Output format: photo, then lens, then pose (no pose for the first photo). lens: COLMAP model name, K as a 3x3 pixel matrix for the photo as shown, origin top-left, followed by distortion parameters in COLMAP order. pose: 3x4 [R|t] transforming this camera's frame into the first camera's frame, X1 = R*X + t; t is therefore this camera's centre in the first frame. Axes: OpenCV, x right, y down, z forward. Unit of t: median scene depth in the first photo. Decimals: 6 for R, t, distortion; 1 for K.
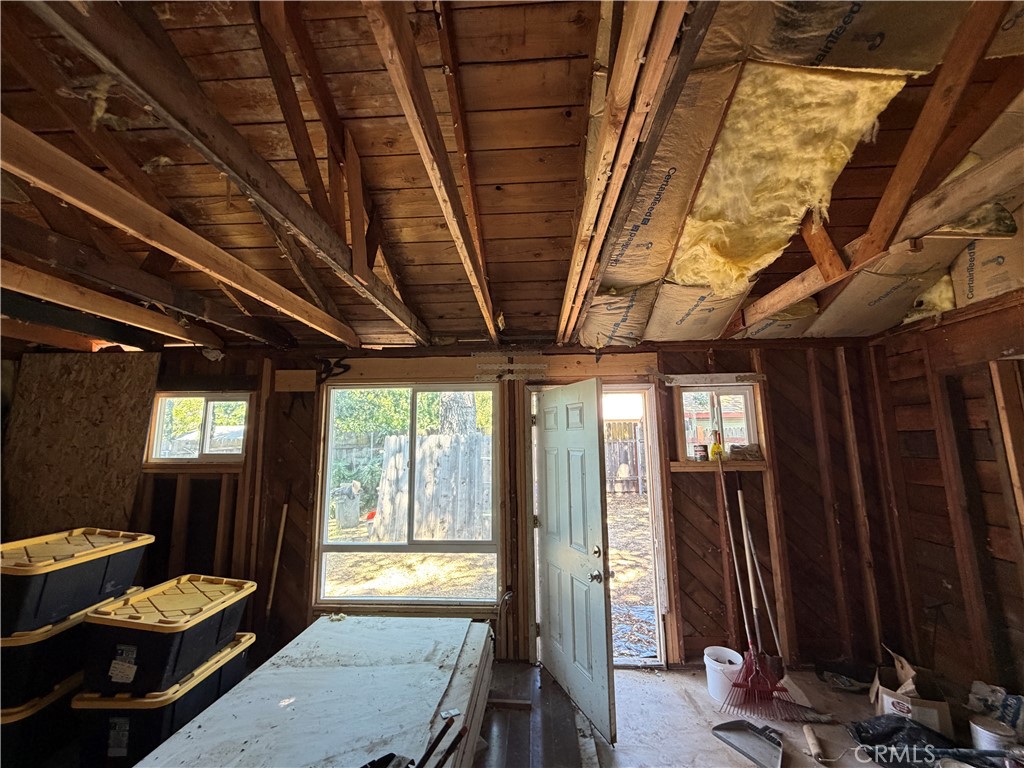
lens RADIAL K [[406.5, 0, 509.1], [0, 406.5, 384.2], [0, 0, 1]] dist [0.001669, -0.001128]
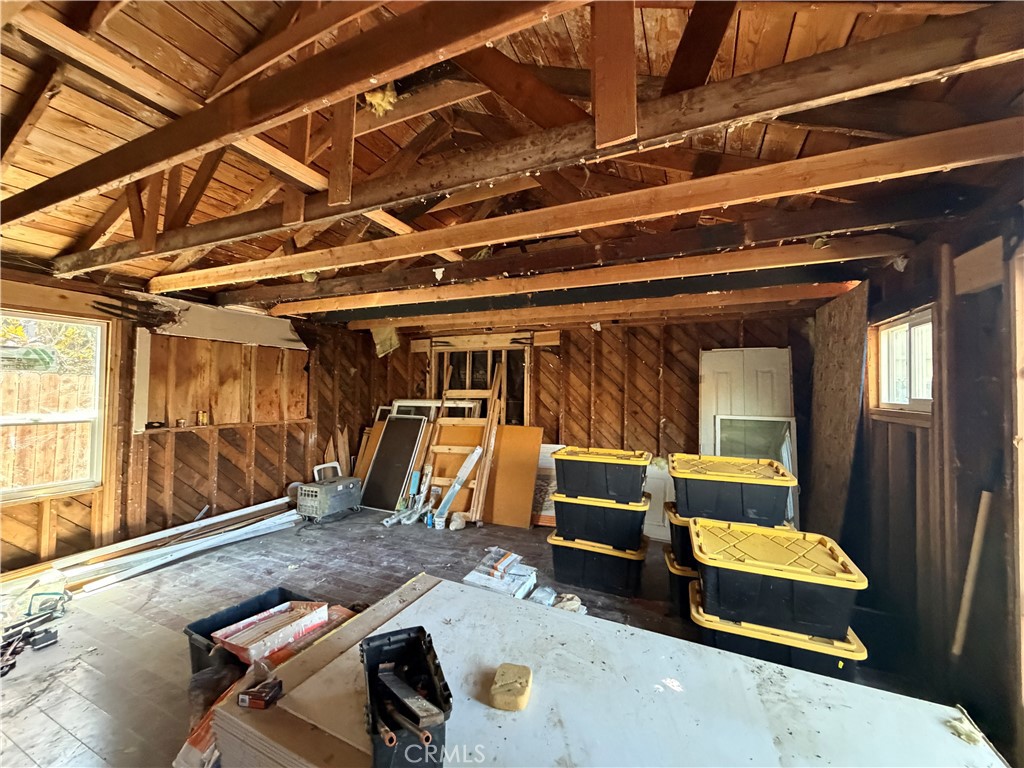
lens RADIAL K [[406.5, 0, 507.6], [0, 406.5, 382.8], [0, 0, 1]] dist [0.001669, -0.001128]
pose [[-0.371003, -0.016635, -0.928483, 0.266310], [0.129511, 0.989141, -0.069472, 0.129323], [0.919556, -0.146023, -0.364820, 0.781535]]
